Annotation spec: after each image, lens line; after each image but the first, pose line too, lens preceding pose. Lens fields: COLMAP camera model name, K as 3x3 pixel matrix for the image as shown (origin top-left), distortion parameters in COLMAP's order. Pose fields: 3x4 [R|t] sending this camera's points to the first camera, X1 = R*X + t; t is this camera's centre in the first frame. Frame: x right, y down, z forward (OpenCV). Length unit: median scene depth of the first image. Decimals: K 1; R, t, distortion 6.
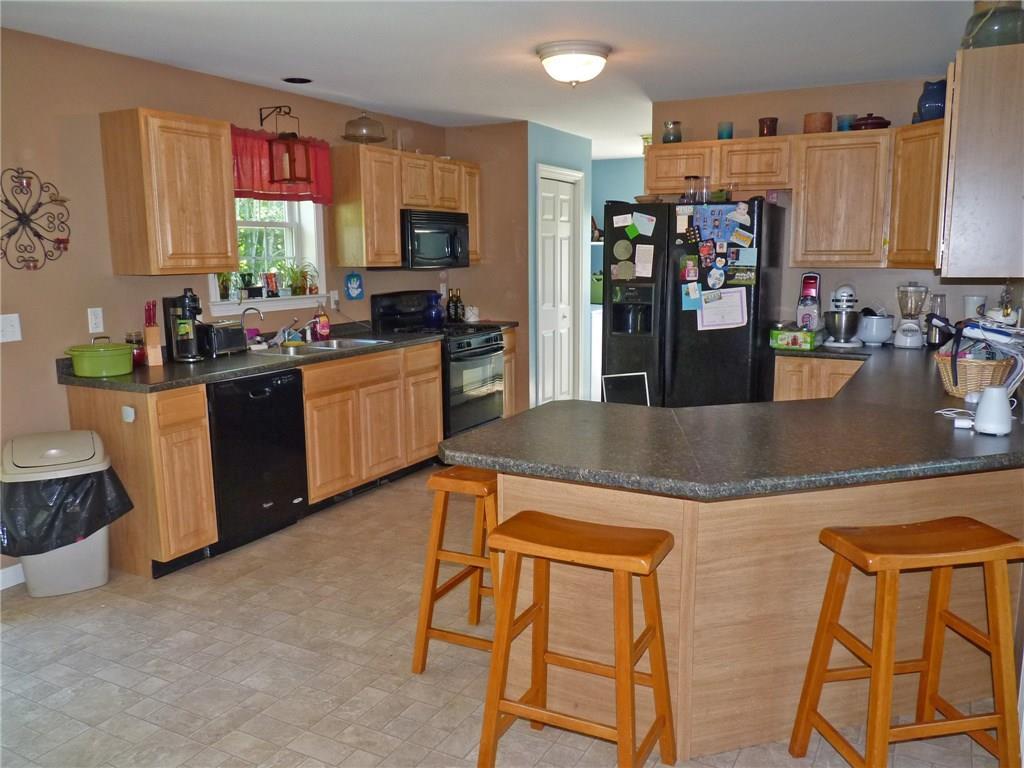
lens RADIAL K [[819.9, 0, 513.4], [0, 819.9, 391.7], [0, 0, 1]] dist [-0.025851, 0.023637]
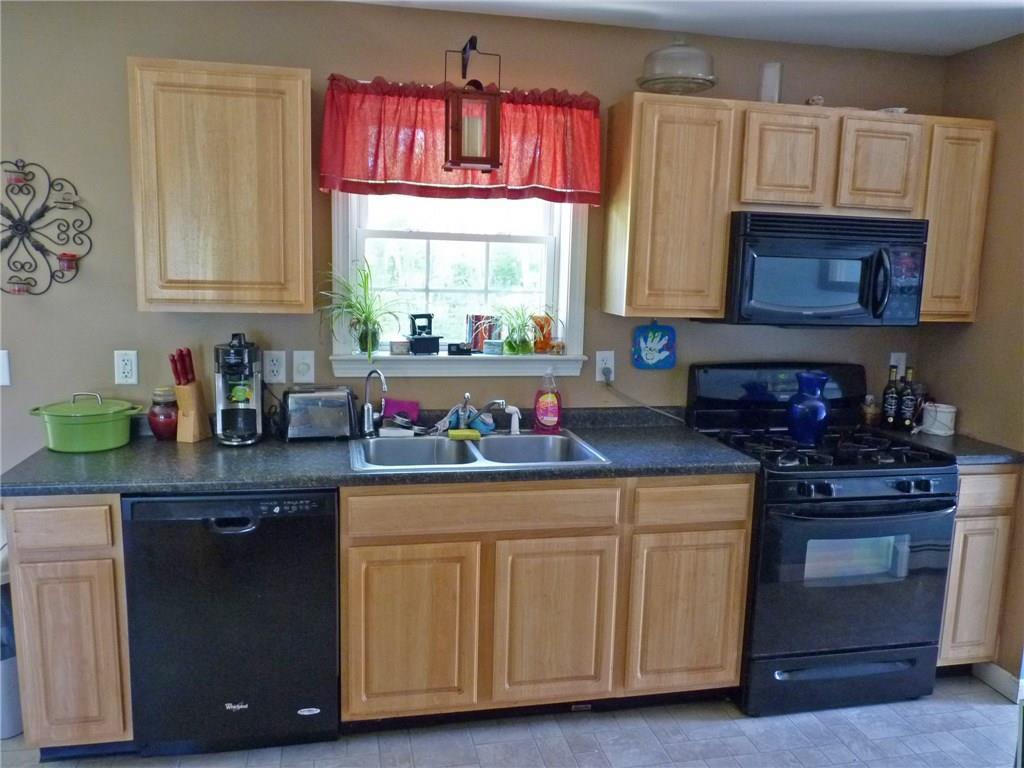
lens RADIAL K [[819.9, 0, 513.4], [0, 819.9, 391.7], [0, 0, 1]] dist [-0.025851, 0.023637]
pose [[0.646379, 0.144117, -0.749283, 0.220964], [-0.159534, 0.985822, 0.051989, -0.137465], [0.746152, 0.085932, 0.660207, 0.675206]]
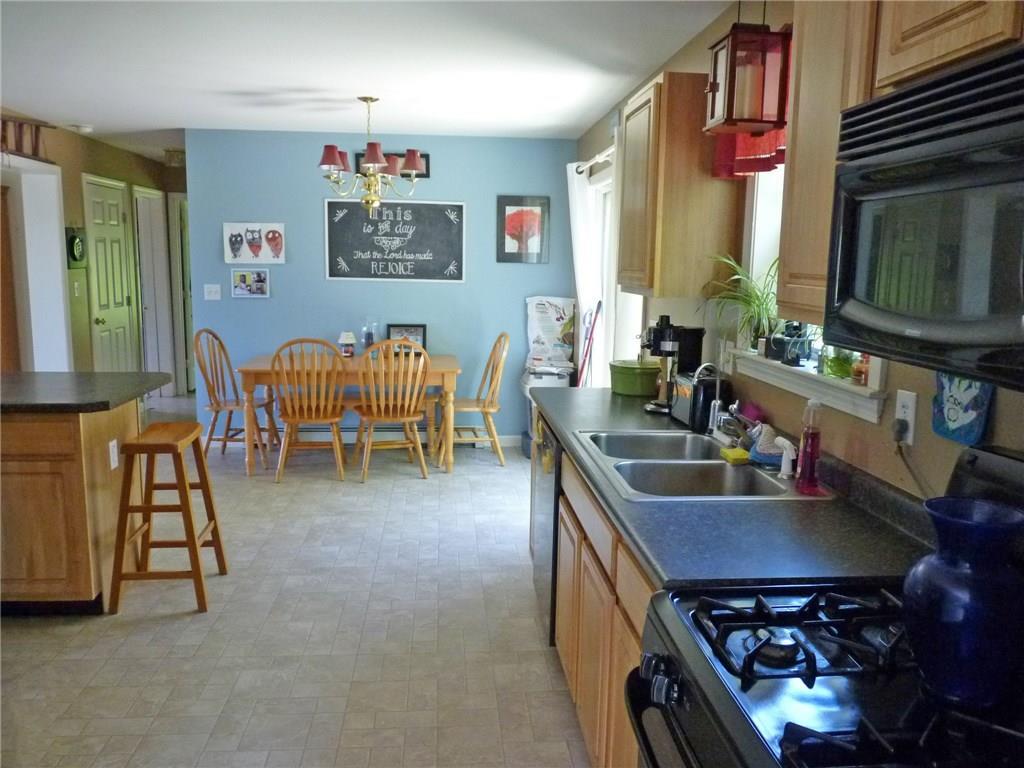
lens RADIAL K [[819.9, 0, 513.4], [0, 819.9, 391.7], [0, 0, 1]] dist [-0.025851, 0.023637]
pose [[-0.835400, 0.083671, -0.543237, 0.122457], [-0.099296, 0.949110, 0.298884, -0.249434], [0.540599, 0.303628, -0.784578, 1.409497]]
